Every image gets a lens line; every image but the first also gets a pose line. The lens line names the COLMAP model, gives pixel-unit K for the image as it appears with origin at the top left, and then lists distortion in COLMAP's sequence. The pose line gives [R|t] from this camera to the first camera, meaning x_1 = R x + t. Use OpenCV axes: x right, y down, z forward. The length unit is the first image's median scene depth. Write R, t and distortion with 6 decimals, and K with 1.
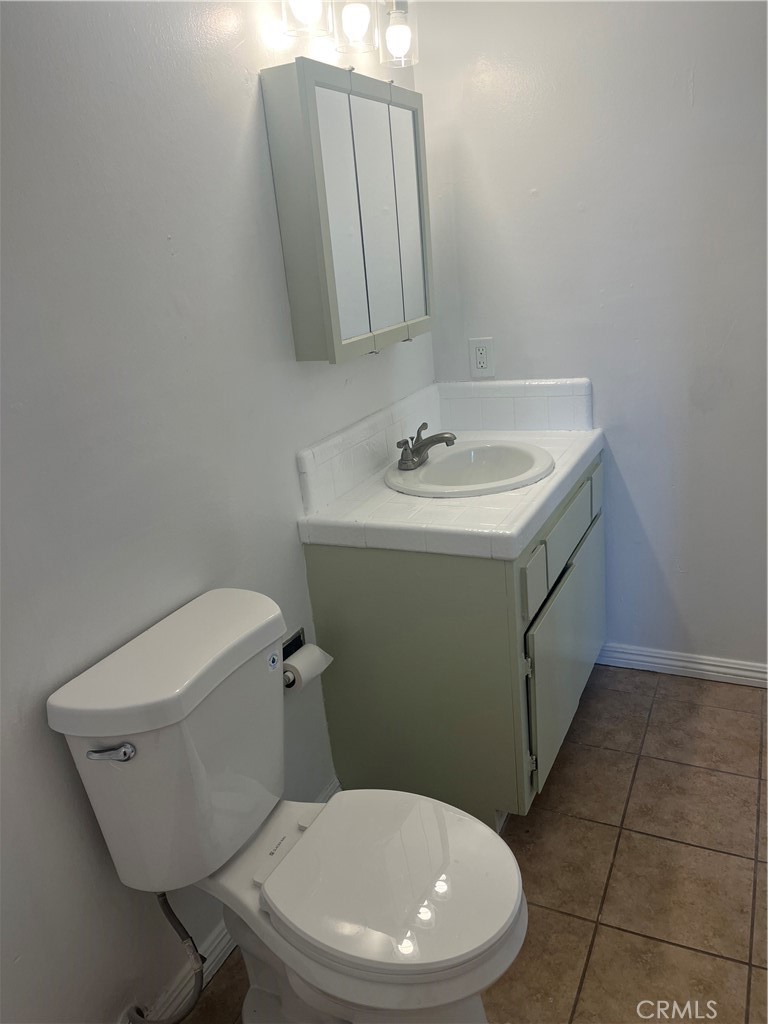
lens RADIAL K [[778.0, 0, 384.0], [0, 778.0, 512.0], [0, 0, 1]] dist [0.034671, 0.001103]
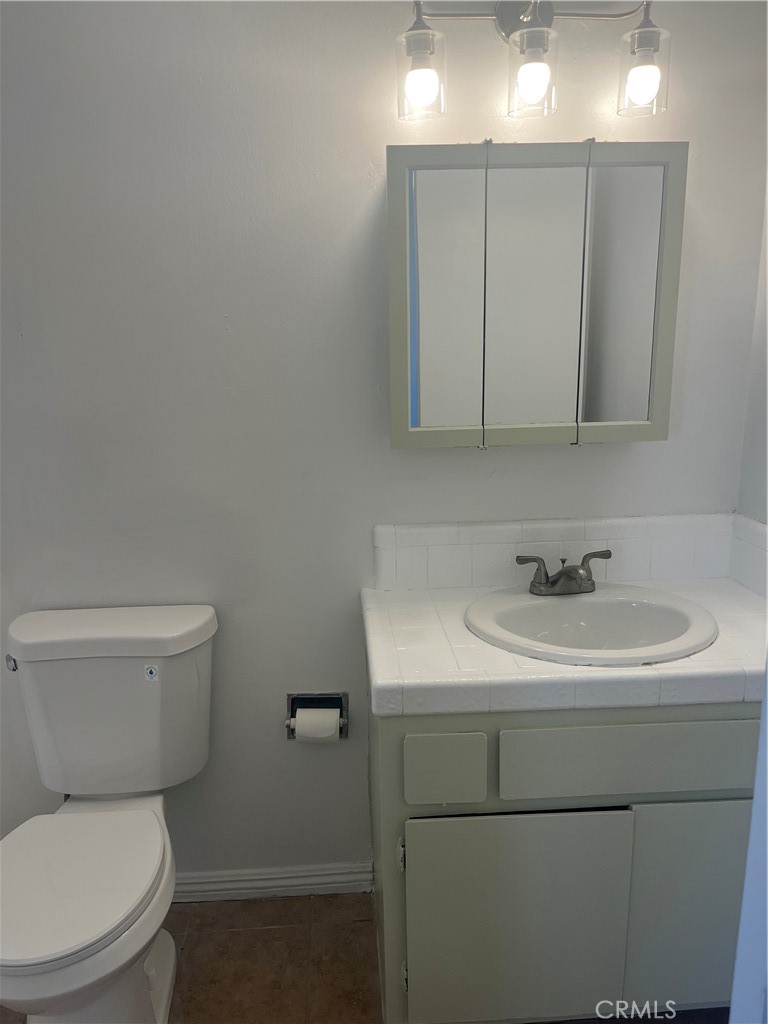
lens RADIAL K [[767.0, 0, 384.0], [0, 767.0, 512.0], [0, 0, 1]] dist [-0.000223, -0.001324]
pose [[0.488212, 0.275676, -0.828041, 0.699047], [-0.302115, 0.943521, 0.135996, -0.228647], [0.818765, 0.183769, 0.543924, 0.464797]]
